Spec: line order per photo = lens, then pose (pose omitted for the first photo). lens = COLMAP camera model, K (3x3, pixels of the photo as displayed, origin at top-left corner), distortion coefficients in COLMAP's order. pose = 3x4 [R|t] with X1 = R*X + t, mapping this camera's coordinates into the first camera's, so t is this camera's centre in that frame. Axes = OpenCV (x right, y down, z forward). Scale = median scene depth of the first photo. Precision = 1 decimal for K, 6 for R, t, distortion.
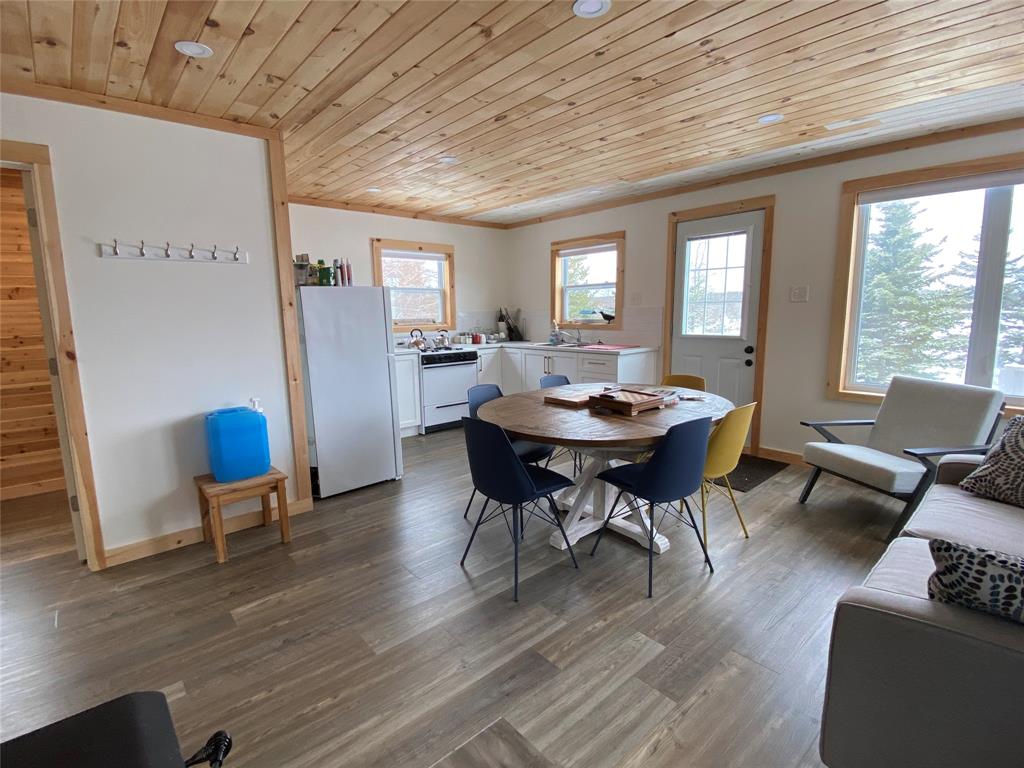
lens RADIAL K [[490.4, 0, 509.7], [0, 490.4, 384.6], [0, 0, 1]] dist [0.036832, -0.031254]
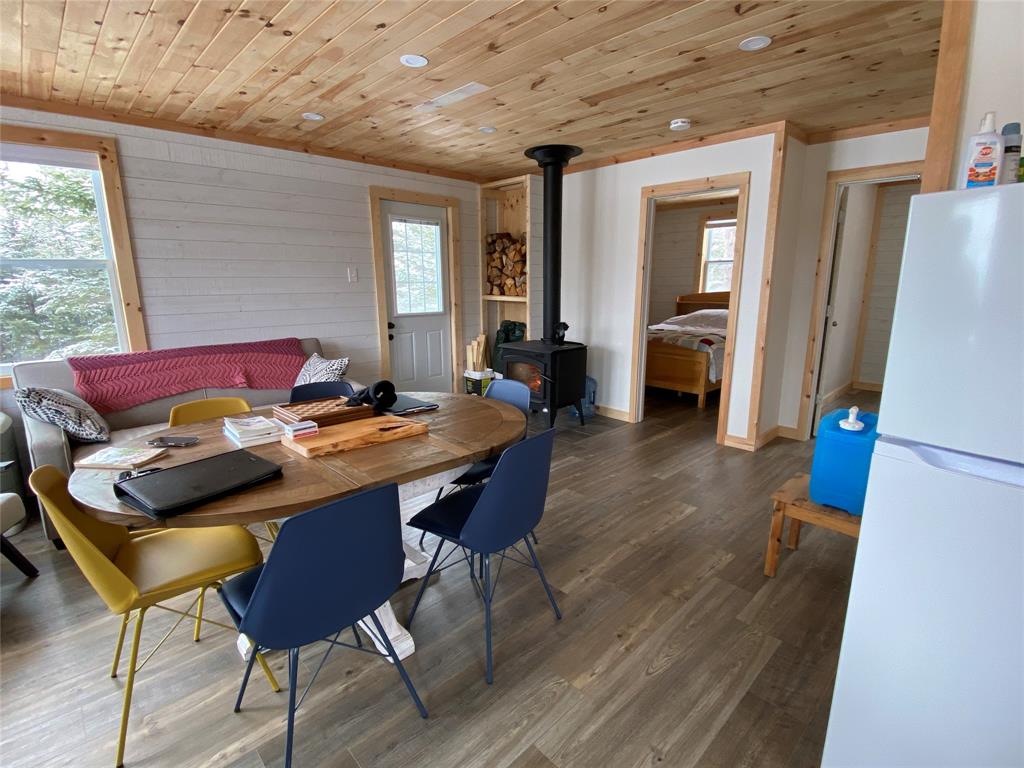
lens RADIAL K [[490.4, 0, 509.7], [0, 490.4, 384.6], [0, 0, 1]] dist [0.036832, -0.031254]
pose [[-0.998701, 0.027477, -0.042909, -0.006595], [0.010326, 0.933801, 0.357644, -0.181217], [0.049895, 0.356736, -0.932872, 1.149714]]
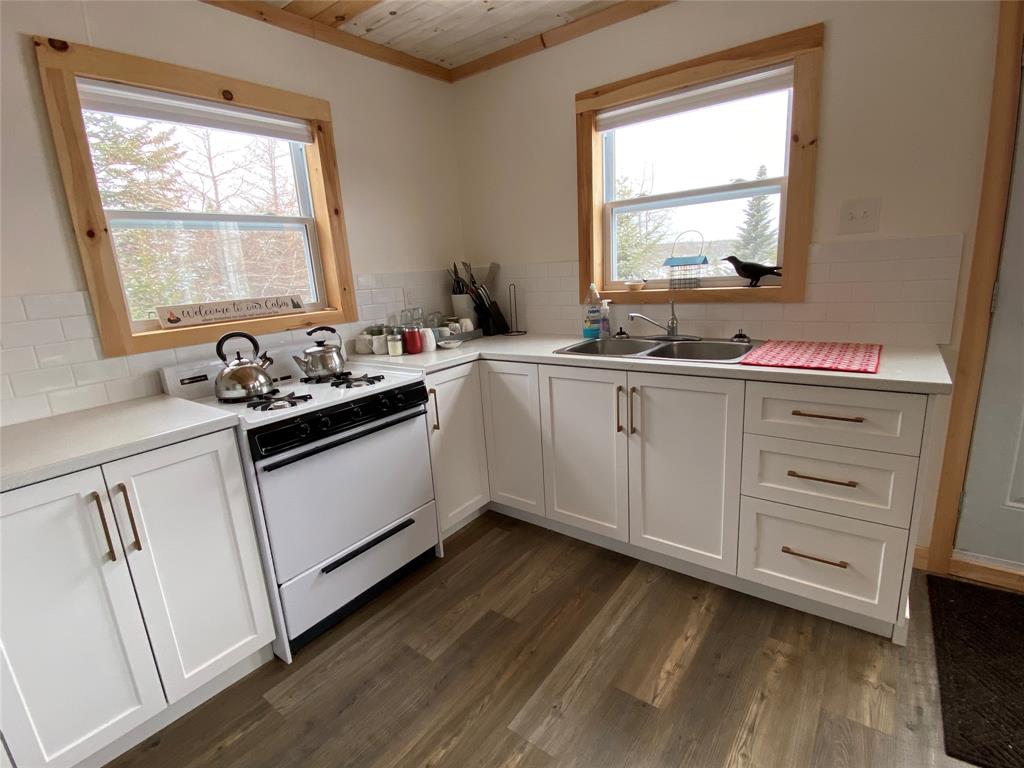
lens RADIAL K [[490.4, 0, 509.7], [0, 490.4, 384.6], [0, 0, 1]] dist [0.036832, -0.031254]
pose [[0.978514, -0.091107, 0.184960, -0.096788], [0.076457, 0.993455, 0.084862, -0.123410], [-0.191481, -0.068897, 0.979075, 0.837893]]
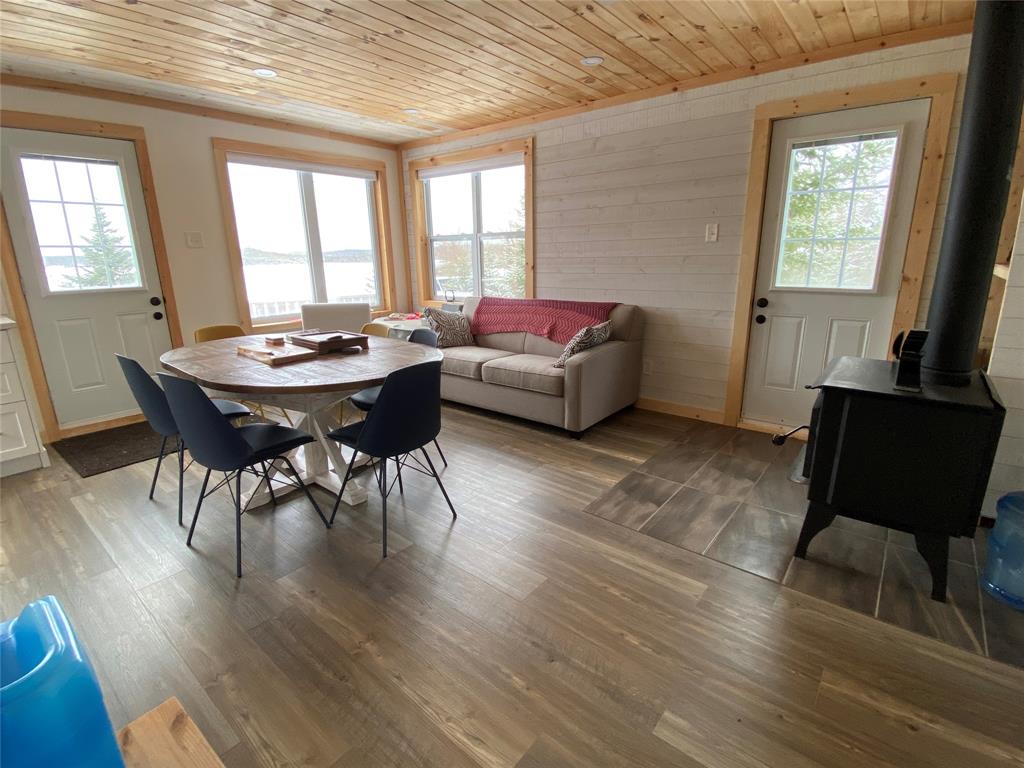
lens RADIAL K [[492.1, 0, 508.2], [0, 492.1, 382.1], [0, 0, 1]] dist [0.025031, -0.022497]
pose [[-0.163263, -0.231823, 0.958960, -0.543258], [0.168921, 0.951079, 0.258677, -0.057658], [-0.972014, 0.204221, -0.116117, 0.530651]]
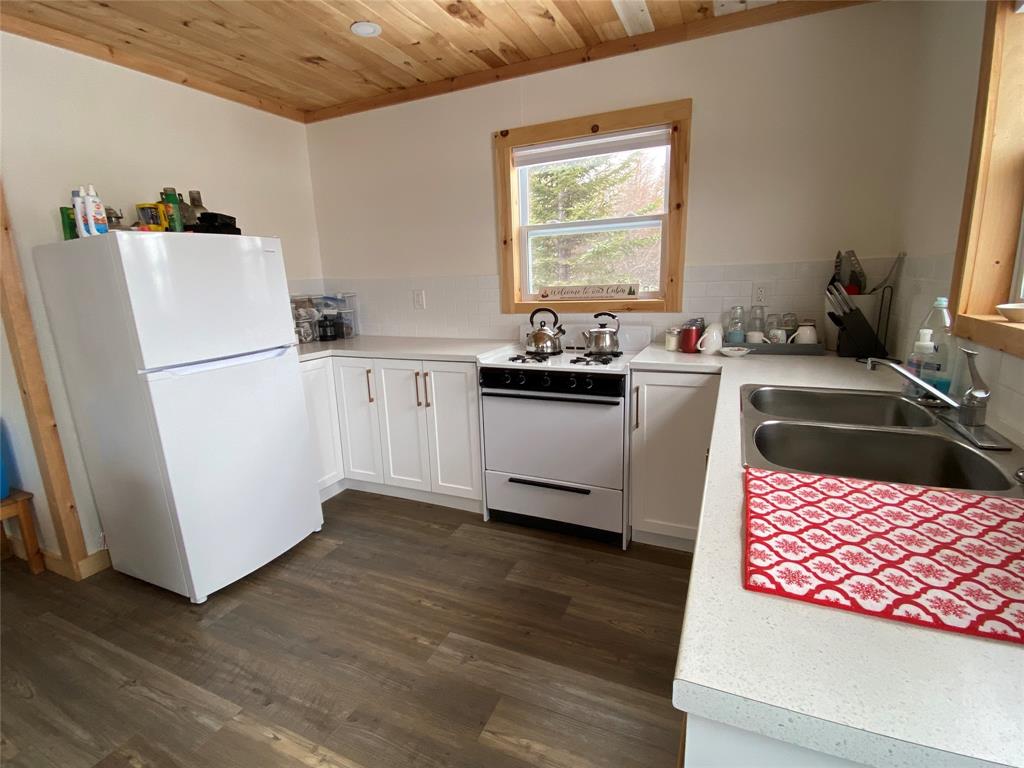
lens RADIAL K [[487.6, 0, 506.3], [0, 487.6, 383.0], [0, 0, 1]] dist [0.084146, -0.077088]
pose [[0.410045, 0.193577, -0.891286, 0.323902], [-0.106362, 0.980699, 0.164064, -0.155145], [0.905842, 0.027525, 0.422720, 1.013031]]
